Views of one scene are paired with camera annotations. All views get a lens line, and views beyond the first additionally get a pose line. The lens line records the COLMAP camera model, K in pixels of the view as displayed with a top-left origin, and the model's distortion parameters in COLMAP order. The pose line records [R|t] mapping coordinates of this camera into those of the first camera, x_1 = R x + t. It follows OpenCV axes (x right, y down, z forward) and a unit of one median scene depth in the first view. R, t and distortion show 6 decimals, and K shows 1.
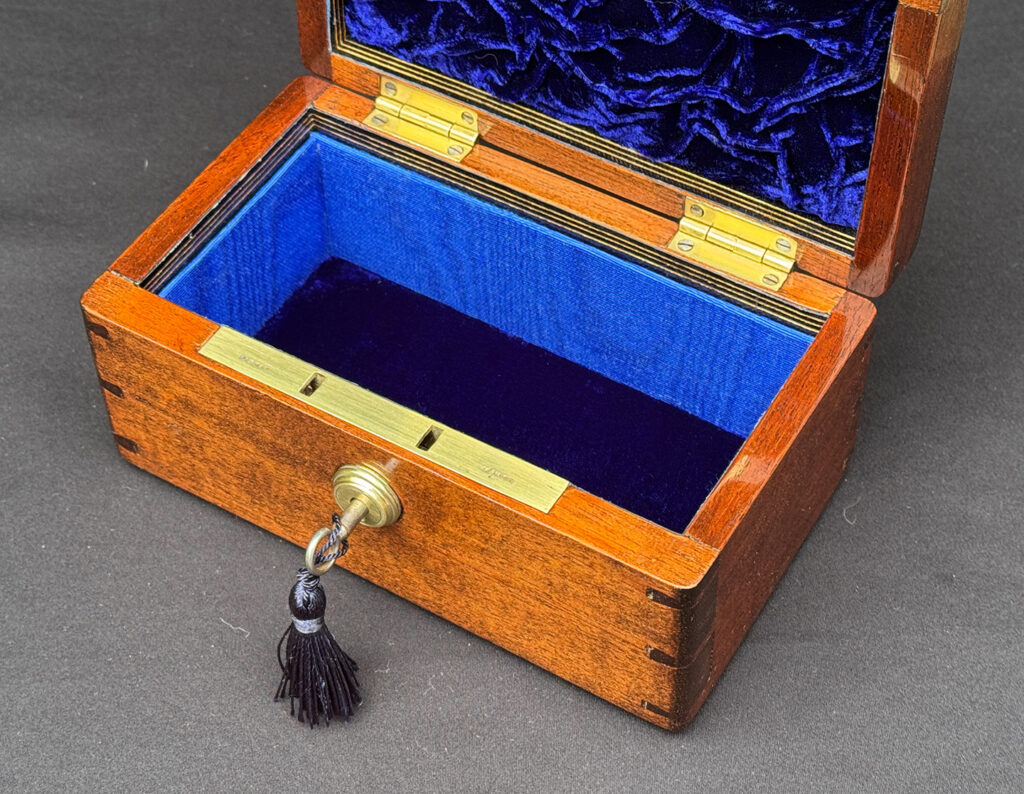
lens RADIAL K [[2103.4, 0, 512.0], [0, 2103.4, 397.0], [0, 0, 1]] dist [0.099089, 0.283214]
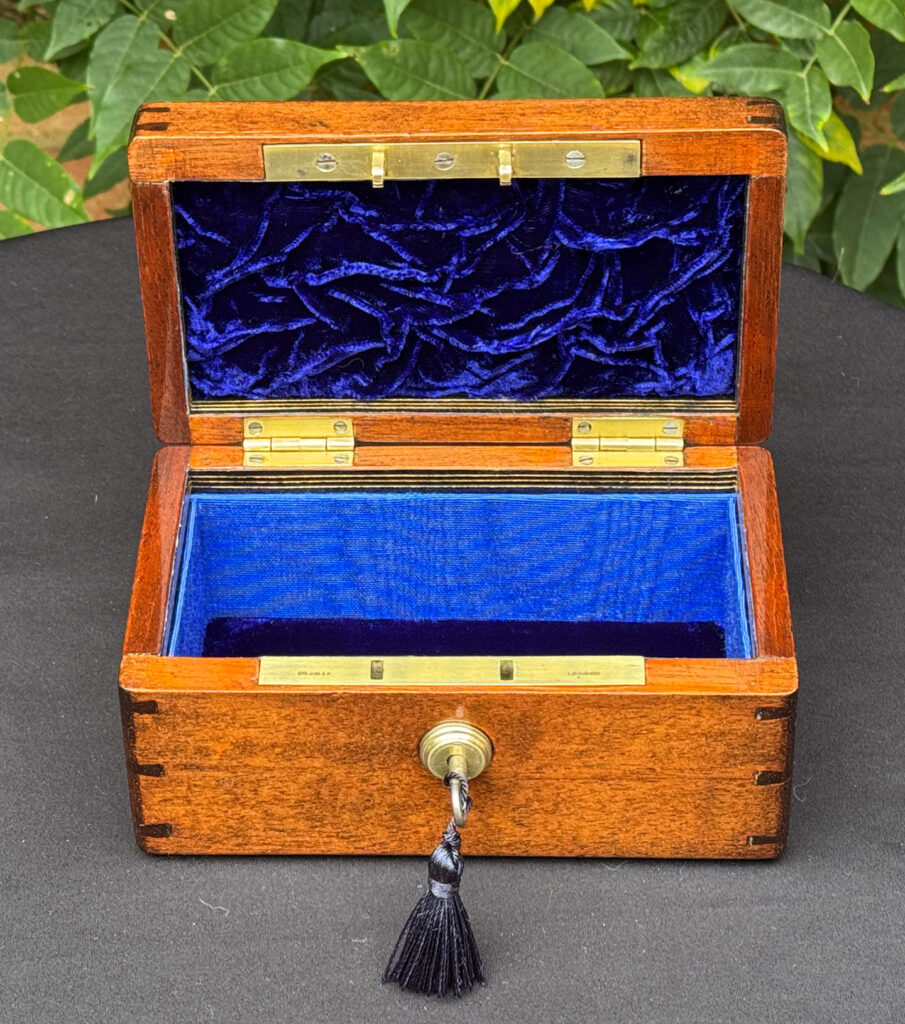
lens RADIAL K [[2718.0, 0, 397.9], [0, 2718.0, 443.9], [0, 0, 1]] dist [0.073458, 0.178038]
pose [[0.873012, -0.306565, 0.379299, -0.551887], [0.378850, 0.916055, -0.131587, 0.071742], [-0.307119, 0.258575, 0.915870, -0.283783]]
